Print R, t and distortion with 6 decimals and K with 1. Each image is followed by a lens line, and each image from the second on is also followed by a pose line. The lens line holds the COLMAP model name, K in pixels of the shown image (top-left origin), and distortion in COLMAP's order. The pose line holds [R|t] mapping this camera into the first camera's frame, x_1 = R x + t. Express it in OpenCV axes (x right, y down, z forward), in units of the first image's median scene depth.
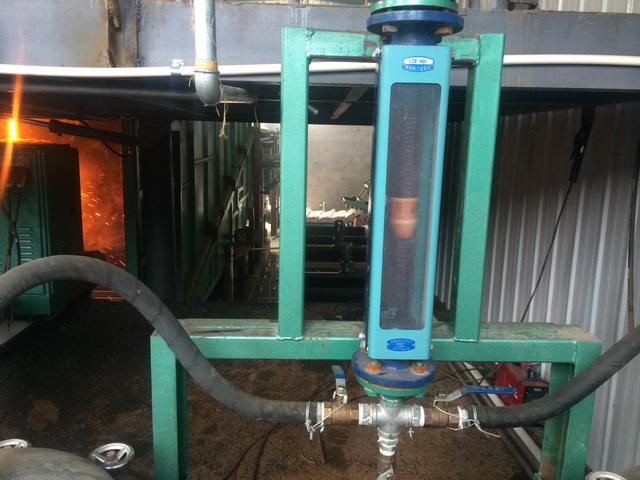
lens RADIAL K [[565.5, 0, 323.2], [0, 565.5, 241.9], [0, 0, 1]] dist [0.098156, -0.149316]
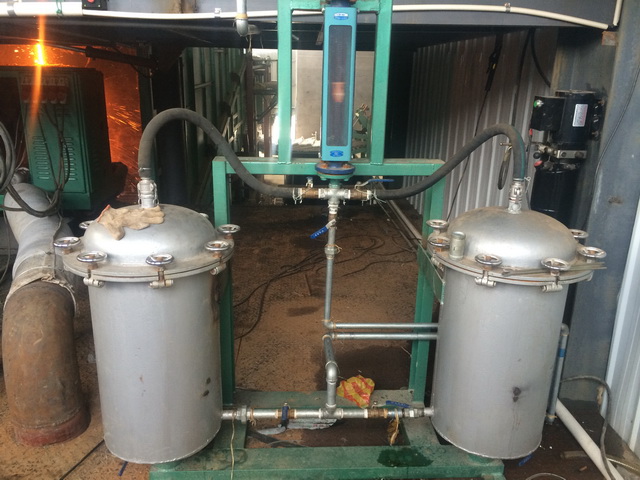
lens RADIAL K [[565.5, 0, 323.2], [0, 565.5, 241.9], [0, 0, 1]] dist [0.098156, -0.149316]
pose [[0.999910, -0.008560, 0.010282, 0.044512], [0.007299, 0.993105, 0.116998, 0.187932], [-0.011213, -0.116912, 0.993079, -0.826744]]
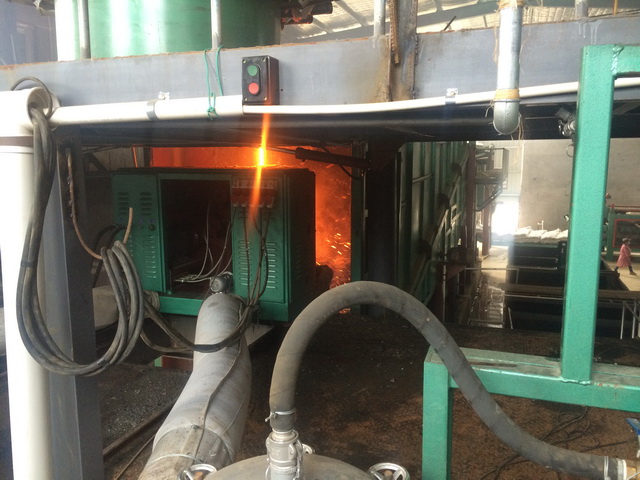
lens RADIAL K [[562.3, 0, 310.3], [0, 562.3, 239.6], [0, 0, 1]] dist [0.094552, -0.132283]
pose [[0.927429, 0.024192, -0.373215, -0.104853], [-0.036816, 0.998964, -0.026733, -0.015271], [0.372182, 0.038533, 0.927360, -0.015255]]
